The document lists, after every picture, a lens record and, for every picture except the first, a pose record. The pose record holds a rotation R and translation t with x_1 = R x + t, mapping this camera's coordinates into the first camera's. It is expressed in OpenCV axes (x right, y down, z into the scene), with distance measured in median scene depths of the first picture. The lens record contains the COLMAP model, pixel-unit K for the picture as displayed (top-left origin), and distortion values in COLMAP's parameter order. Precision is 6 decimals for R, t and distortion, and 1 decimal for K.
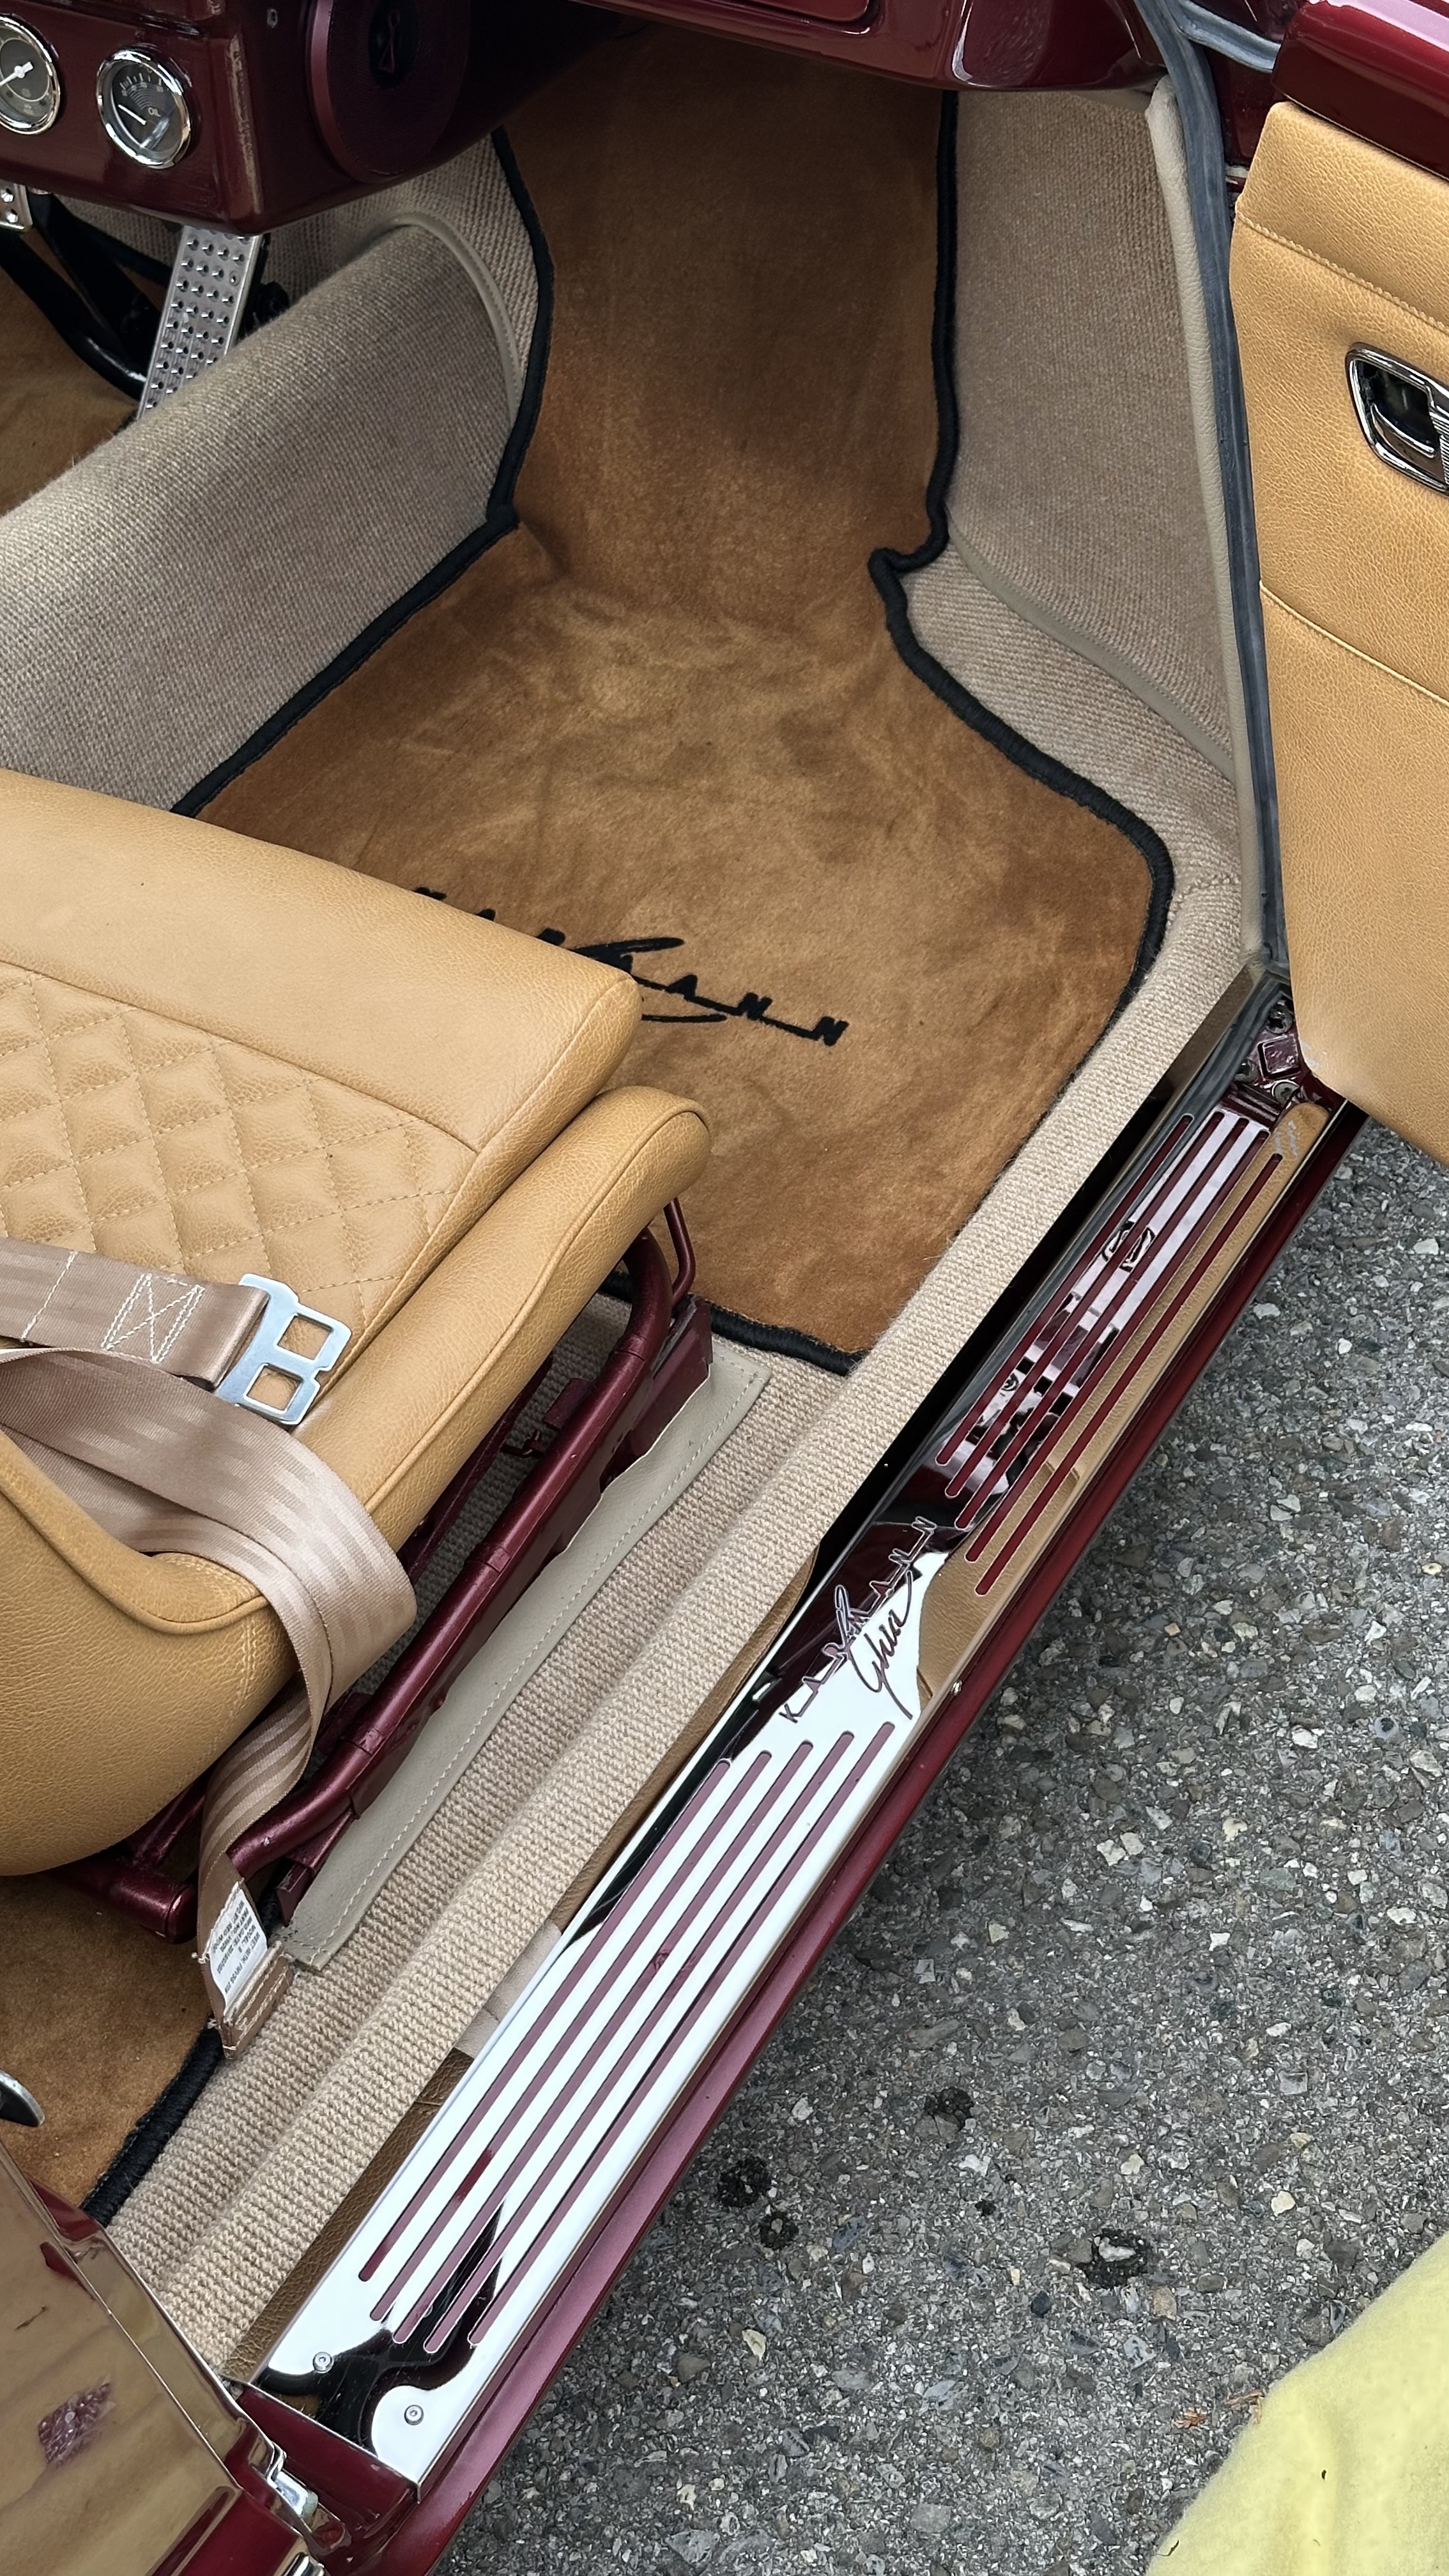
lens RADIAL K [[3618.5, 0, 786.3], [0, 3618.5, 1450.9], [0, 0, 1]] dist [0.162447, -0.153899]
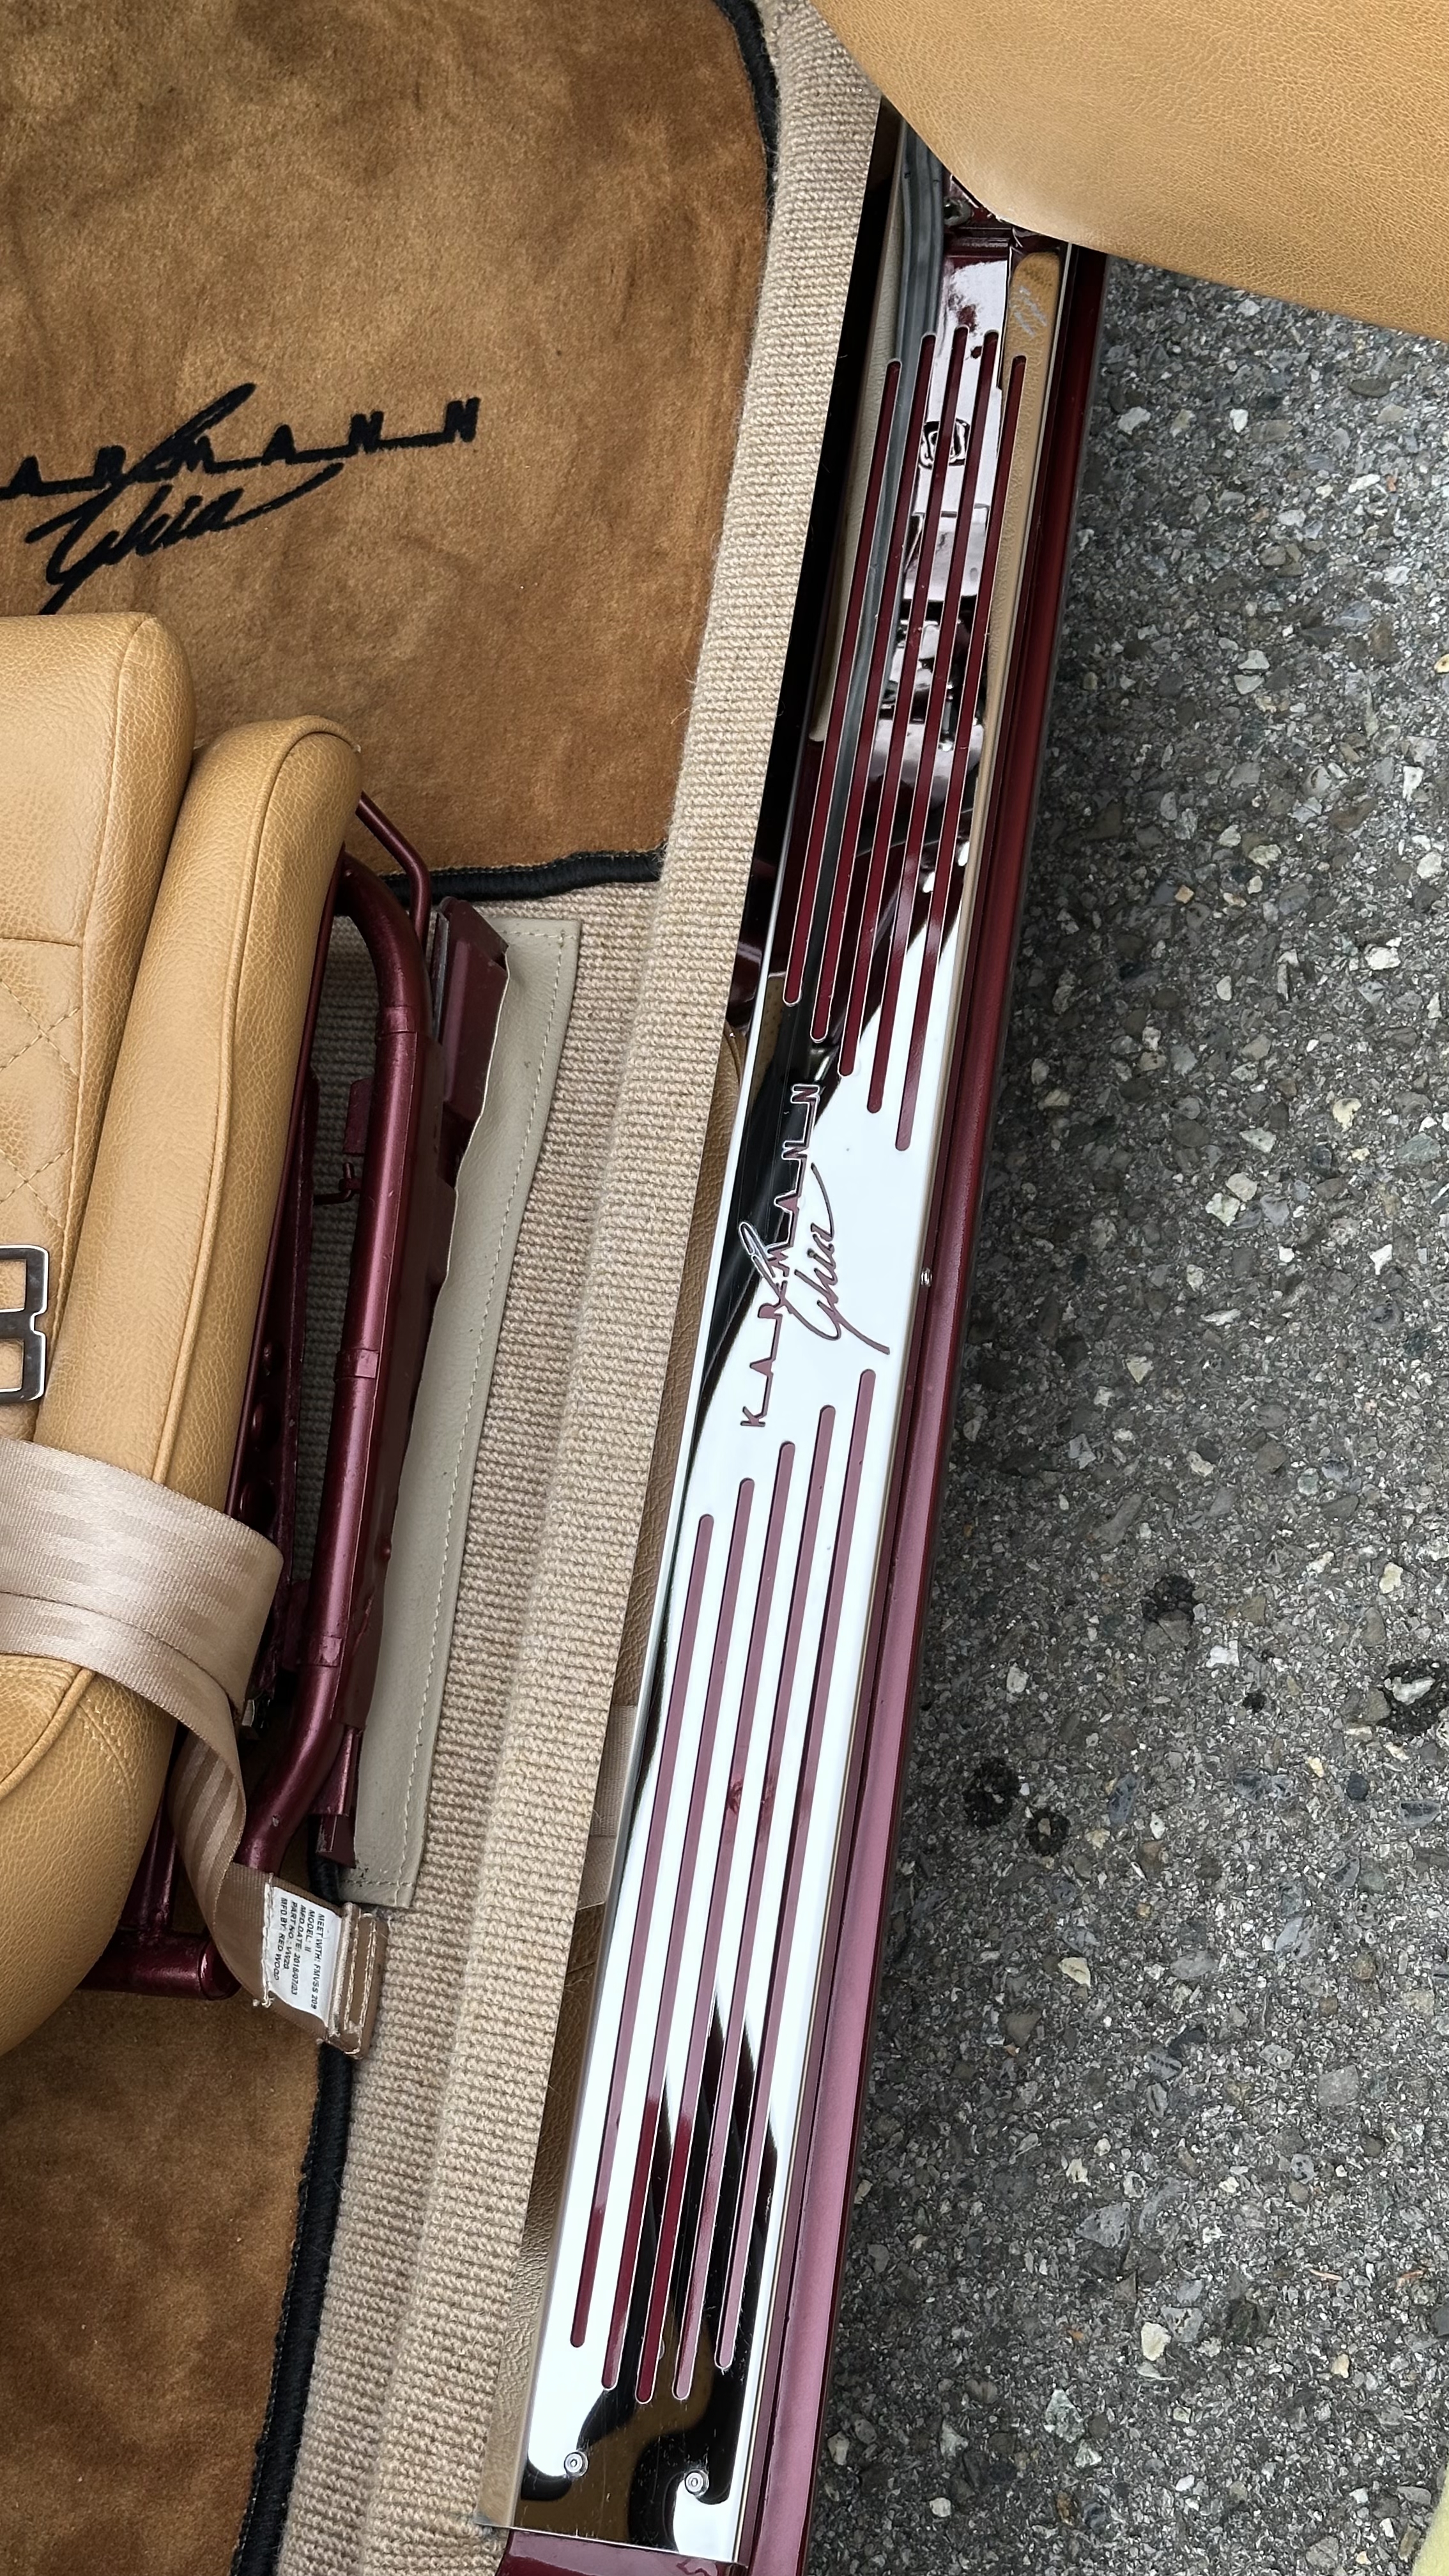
lens RADIAL K [[3618.5, 0, 786.3], [0, 3618.5, 1450.9], [0, 0, 1]] dist [0.162447, -0.153899]
pose [[0.883480, -0.438345, -0.165281, 0.119276], [0.467686, 0.845683, 0.257079, -0.108666], [0.027086, -0.304423, 0.952152, 0.193093]]
